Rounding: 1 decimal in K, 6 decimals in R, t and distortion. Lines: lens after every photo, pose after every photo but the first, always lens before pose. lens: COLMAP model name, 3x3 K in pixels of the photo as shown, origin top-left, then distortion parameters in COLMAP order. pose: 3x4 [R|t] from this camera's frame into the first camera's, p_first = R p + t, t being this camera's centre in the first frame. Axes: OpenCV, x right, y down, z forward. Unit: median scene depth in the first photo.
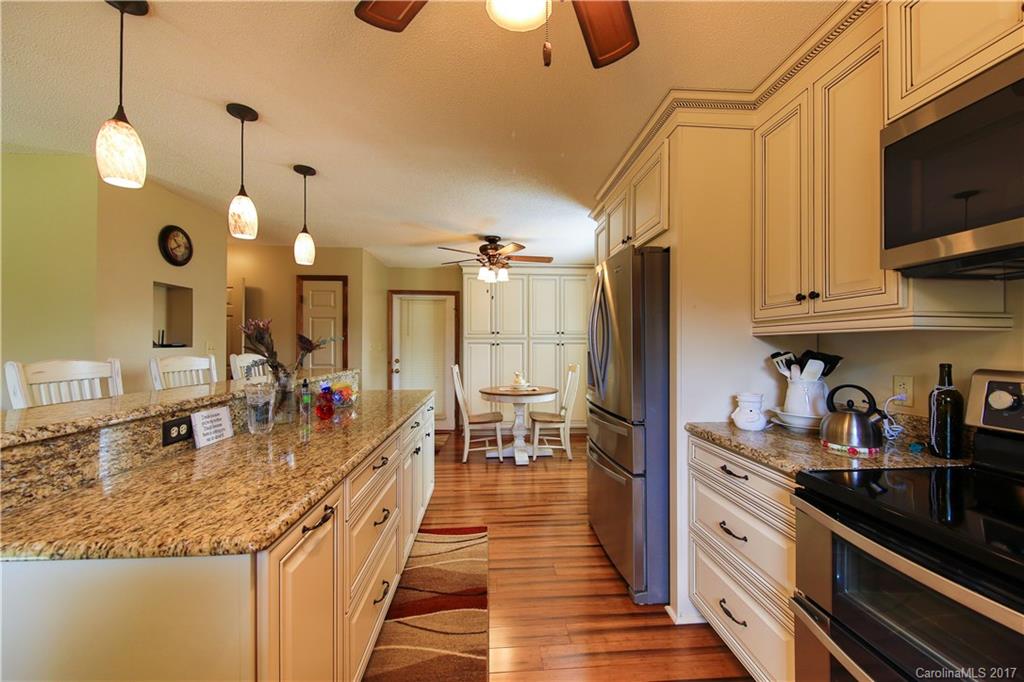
lens RADIAL K [[392.9, 0, 519.3], [0, 392.9, 343.6], [0, 0, 1]] dist [0.010396, -0.007481]
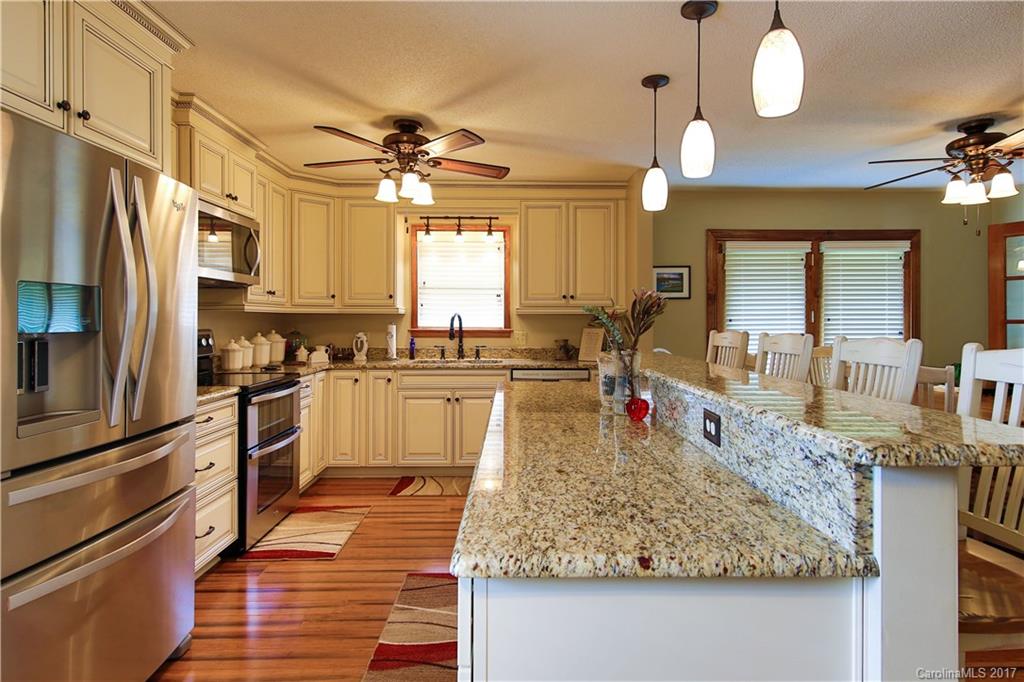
lens RADIAL K [[571.2, 0, 521.2], [0, 571.2, 320.3], [0, 0, 1]] dist [0.016416, -0.000476]
pose [[-0.998036, -0.001354, 0.062623, -0.292039], [-0.001576, 0.999993, -0.003490, 0.007680], [-0.062618, -0.003582, -0.998031, 1.416287]]
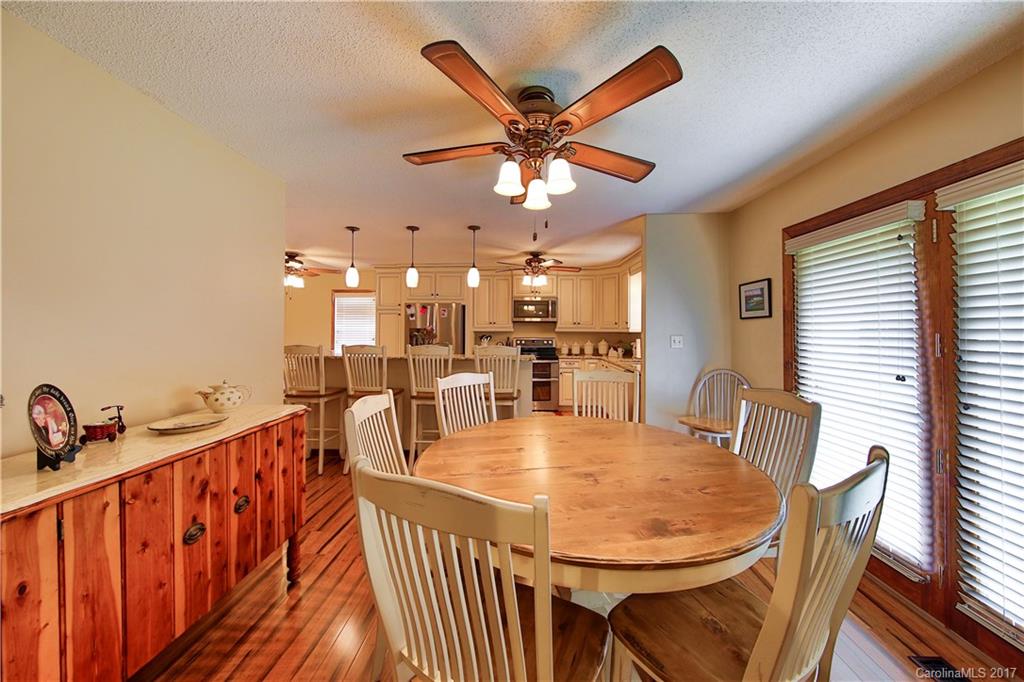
lens RADIAL K [[350.1, 0, 513.9], [0, 350.1, 332.4], [0, 0, 1]] dist [-0.000589, -0.000062]
pose [[0.110542, -0.009029, 0.993830, -1.693044], [-0.009347, 0.999905, 0.010124, -0.029695], [-0.993827, -0.010409, 0.110447, 0.163998]]
